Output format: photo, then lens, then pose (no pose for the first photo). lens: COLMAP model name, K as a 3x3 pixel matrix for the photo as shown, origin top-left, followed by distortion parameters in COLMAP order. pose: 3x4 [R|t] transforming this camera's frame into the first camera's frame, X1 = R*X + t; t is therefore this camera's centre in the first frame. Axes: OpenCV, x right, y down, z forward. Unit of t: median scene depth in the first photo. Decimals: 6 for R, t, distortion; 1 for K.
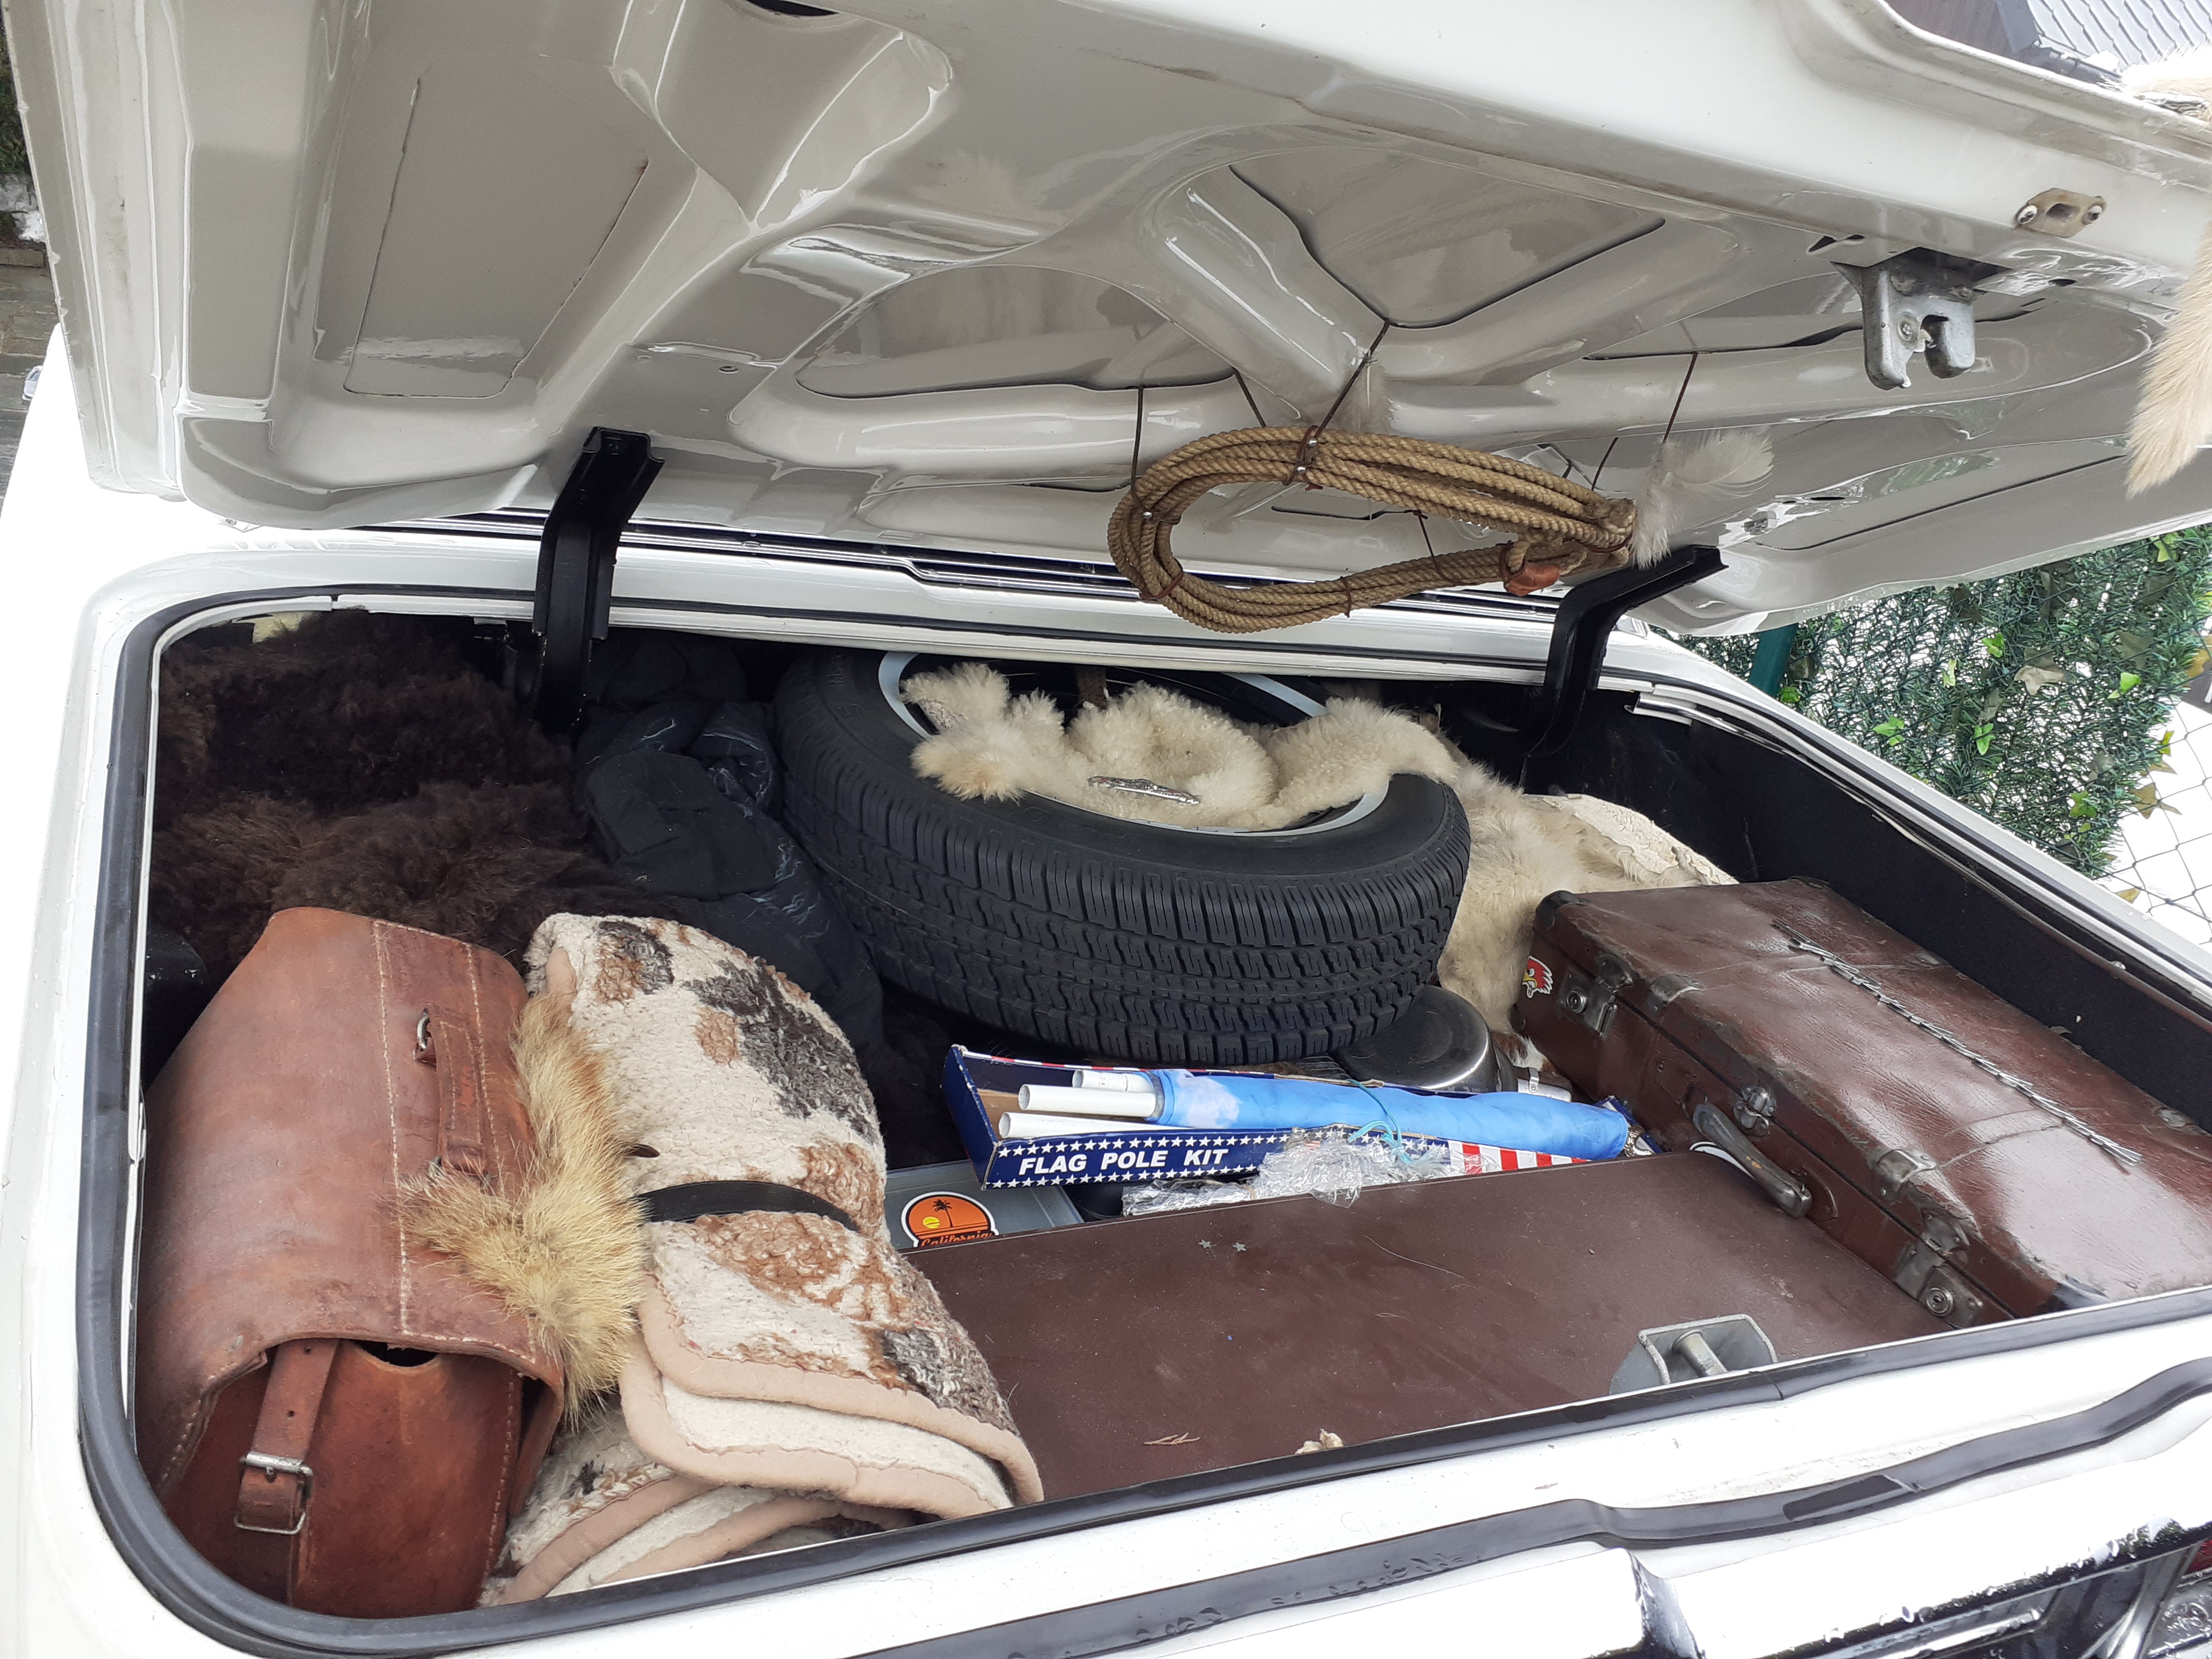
lens RADIAL K [[1752.9, 0, 1106.8], [0, 1752.9, 829.1], [0, 0, 1]] dist [0.000423, 0.000095]
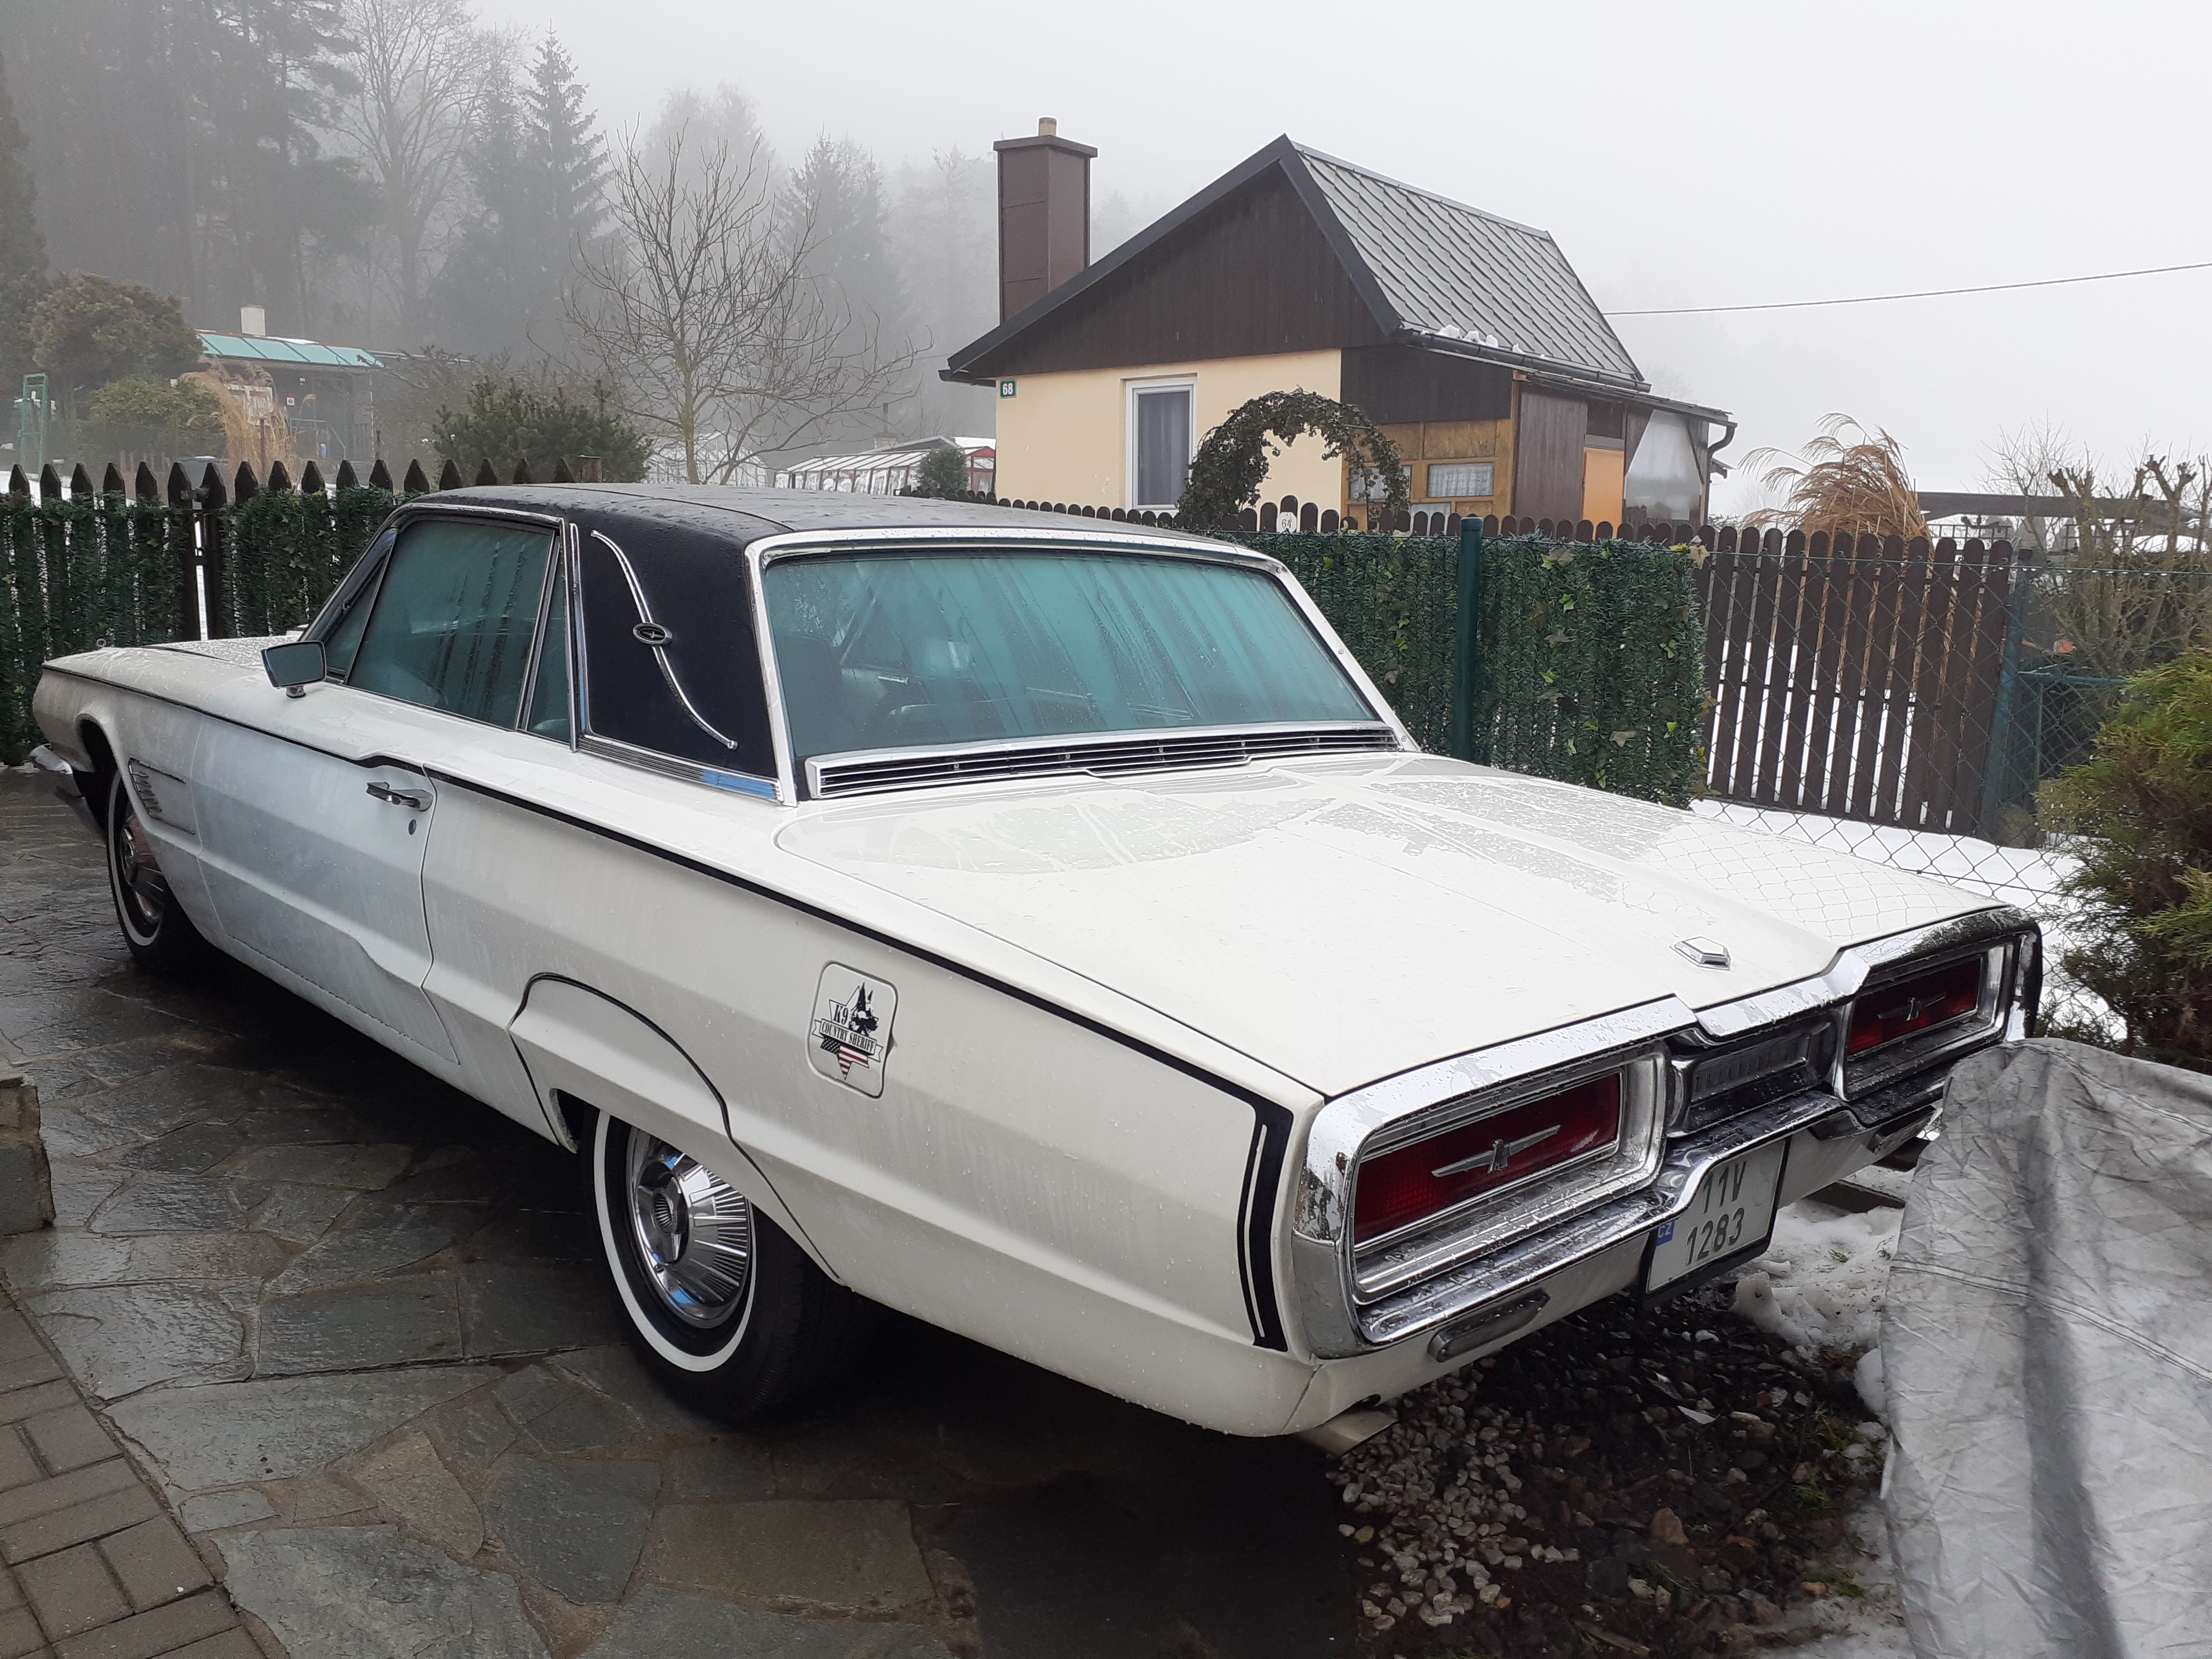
lens RADIAL K [[1752.9, 0, 1105.5], [0, 1752.9, 830.1], [0, 0, 1]] dist [0.000423, 0.000095]
pose [[0.941616, -0.195266, 0.274281, -0.429558], [0.236148, 0.963691, -0.124635, 0.095297], [-0.239985, 0.182130, 0.953539, -0.490738]]
